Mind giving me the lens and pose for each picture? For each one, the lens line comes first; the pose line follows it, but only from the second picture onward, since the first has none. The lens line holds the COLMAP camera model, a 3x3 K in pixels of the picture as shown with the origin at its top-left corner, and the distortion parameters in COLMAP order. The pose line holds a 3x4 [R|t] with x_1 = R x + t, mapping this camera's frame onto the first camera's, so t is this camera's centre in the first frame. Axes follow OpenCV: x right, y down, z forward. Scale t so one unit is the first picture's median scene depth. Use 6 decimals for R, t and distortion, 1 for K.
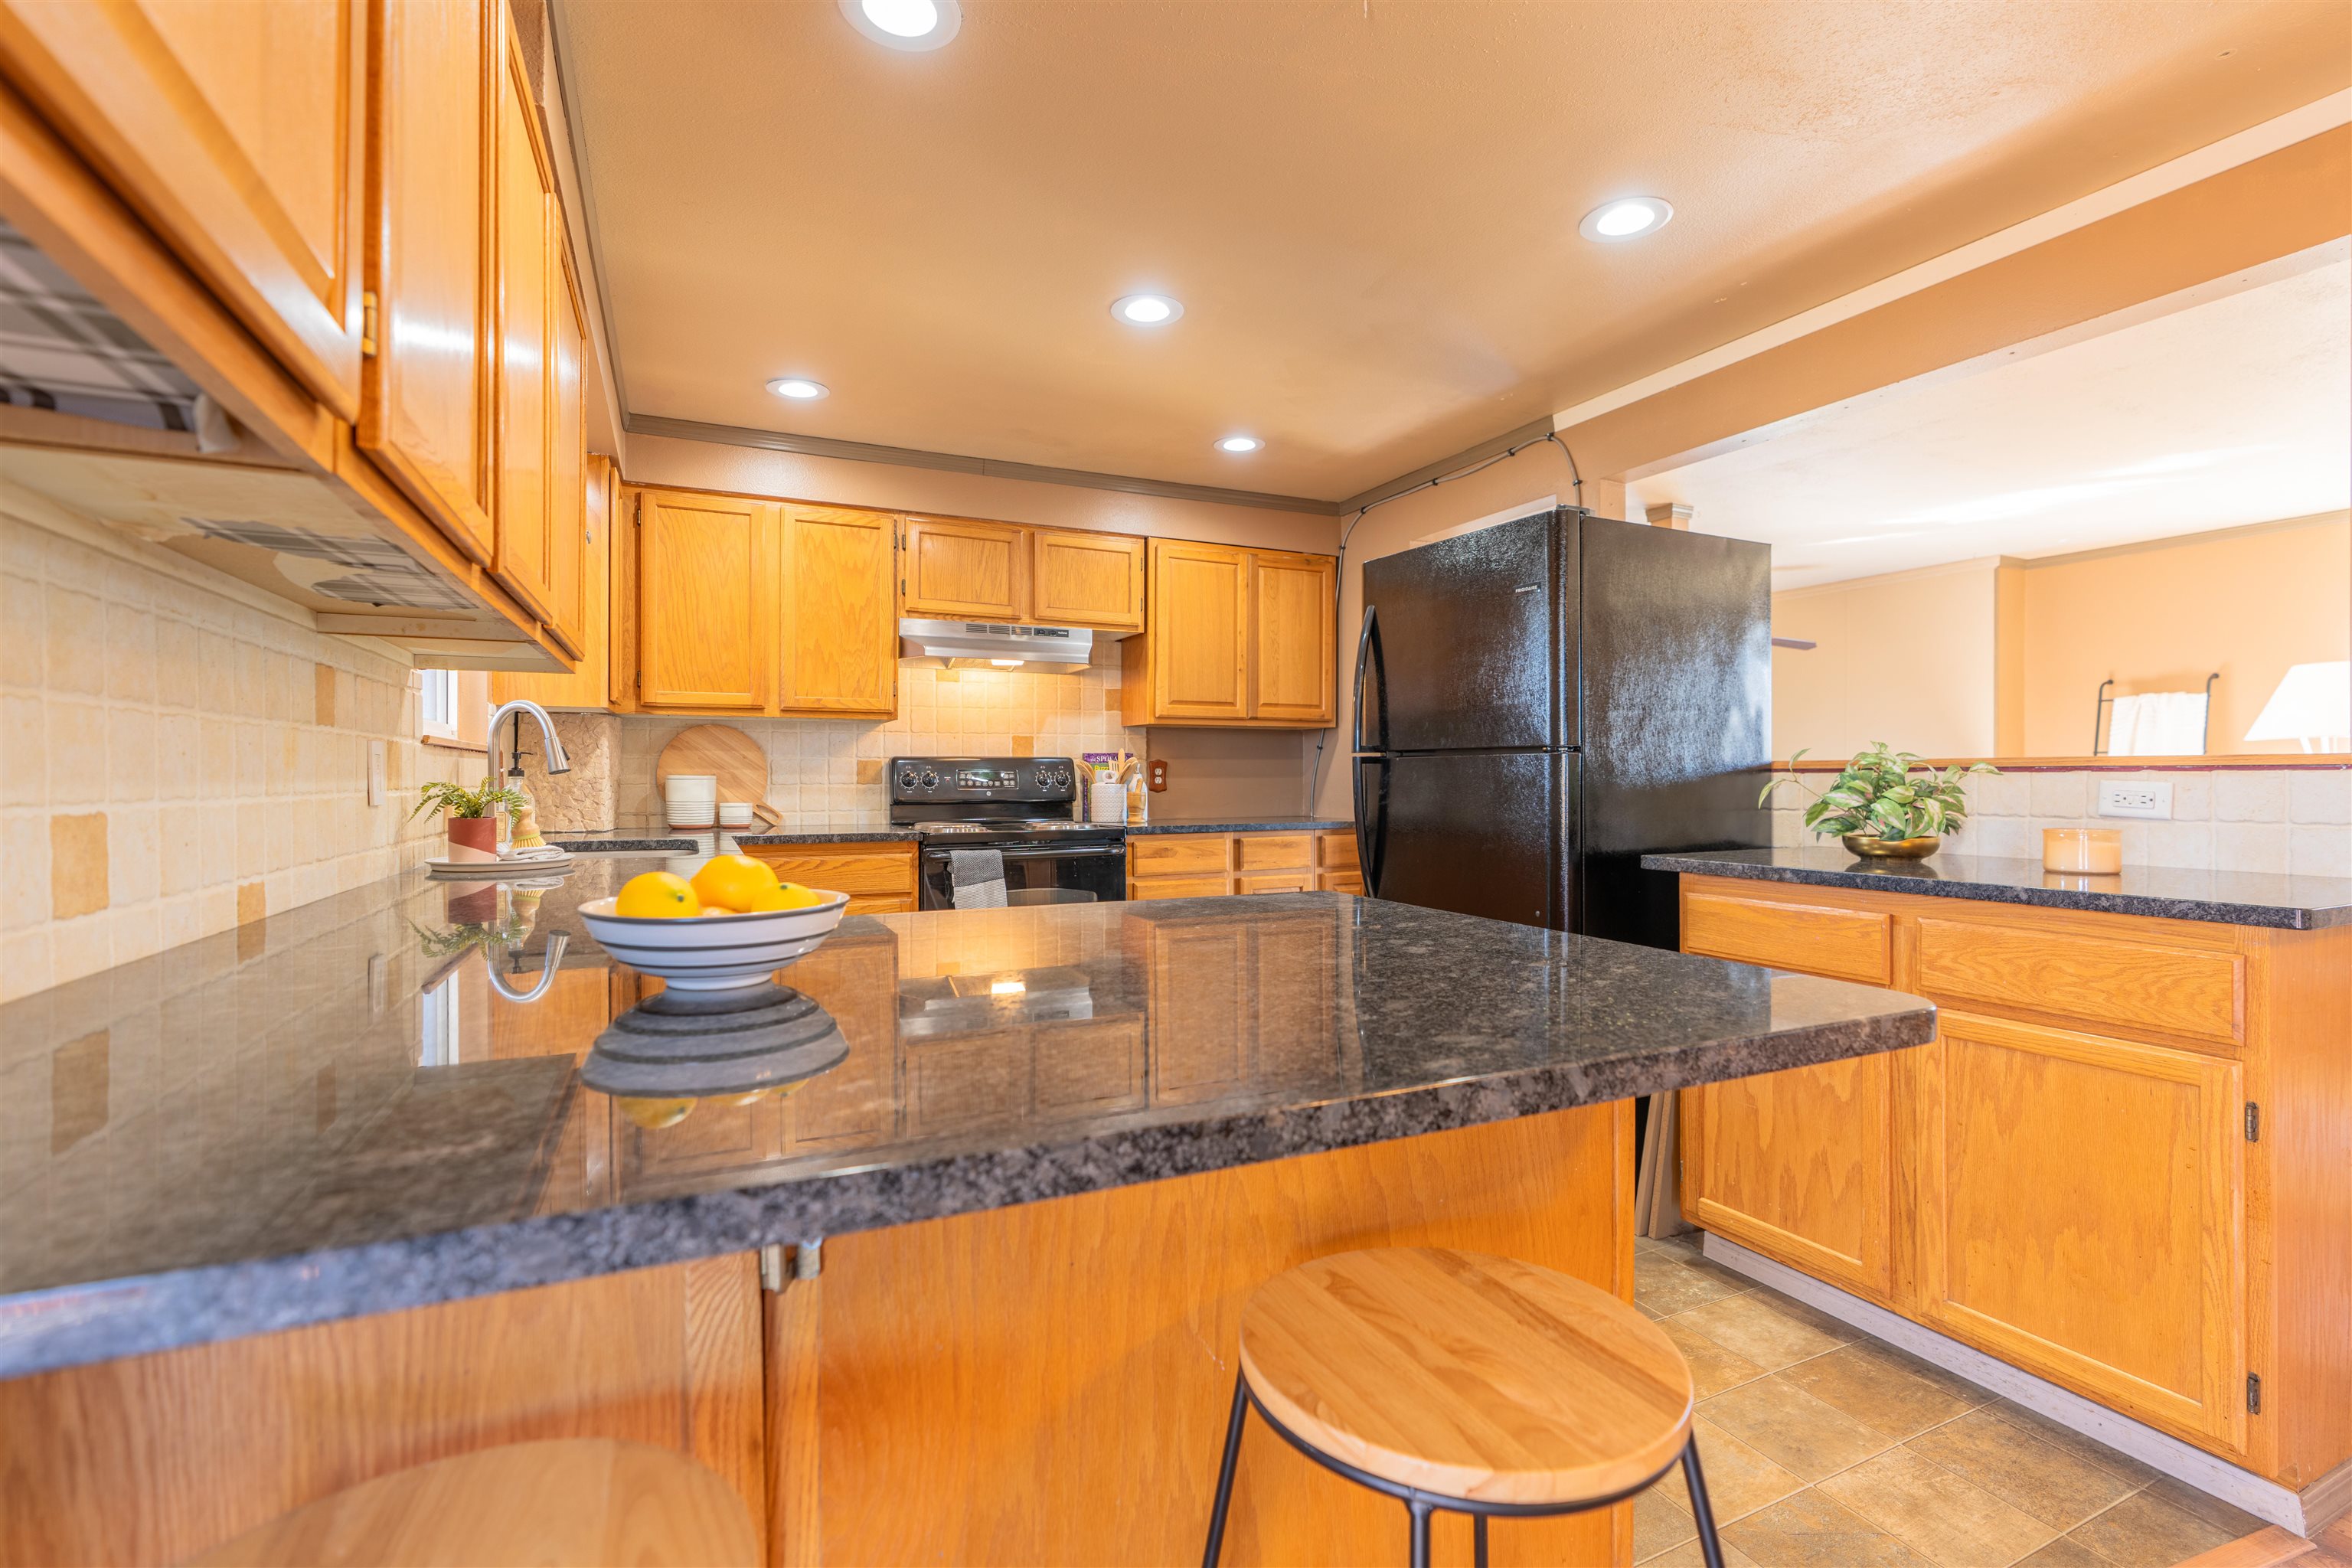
lens RADIAL K [[1064.0, 0, 1169.4], [0, 1064.0, 776.1], [0, 0, 1]] dist [-0.008547, 0.002949]
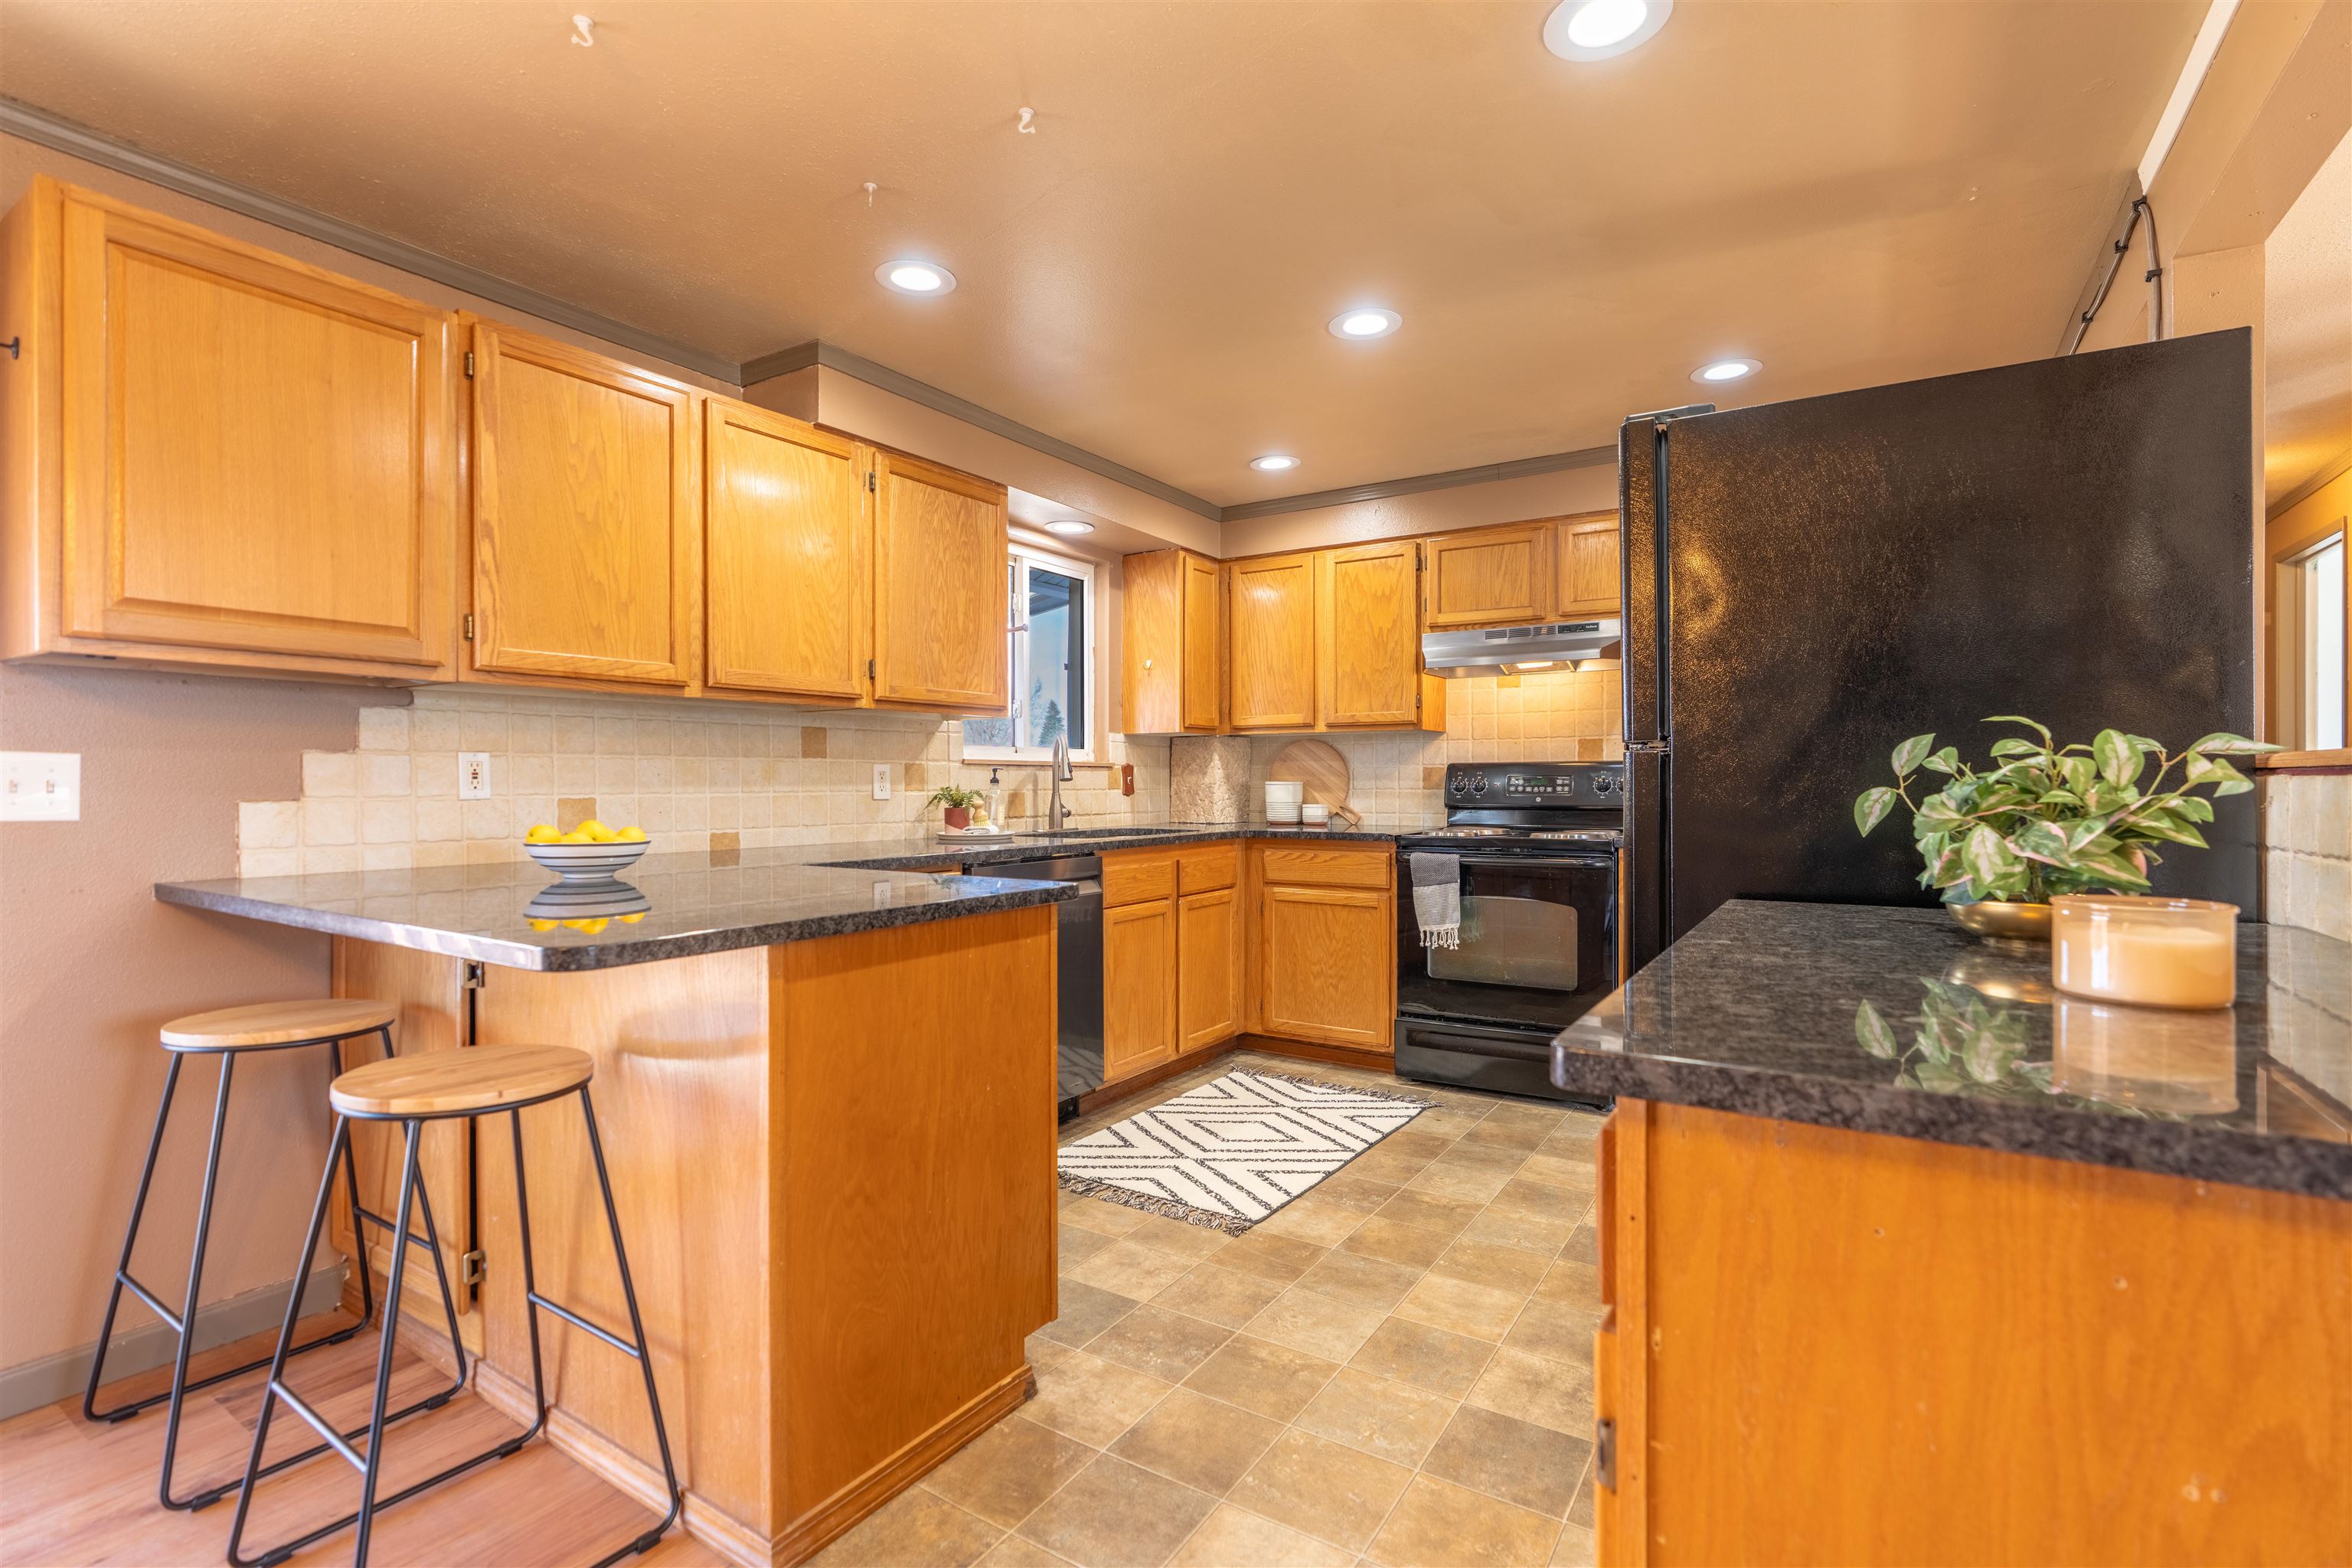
lens RADIAL K [[1064.0, 0, 1165.7], [0, 1064.0, 786.2], [0, 0, 1]] dist [-0.008547, 0.002949]
pose [[0.532809, 0.002779, -0.846231, 0.517309], [0.001870, 0.999988, 0.004462, -0.001089], [0.846234, -0.003959, 0.532797, 0.209747]]
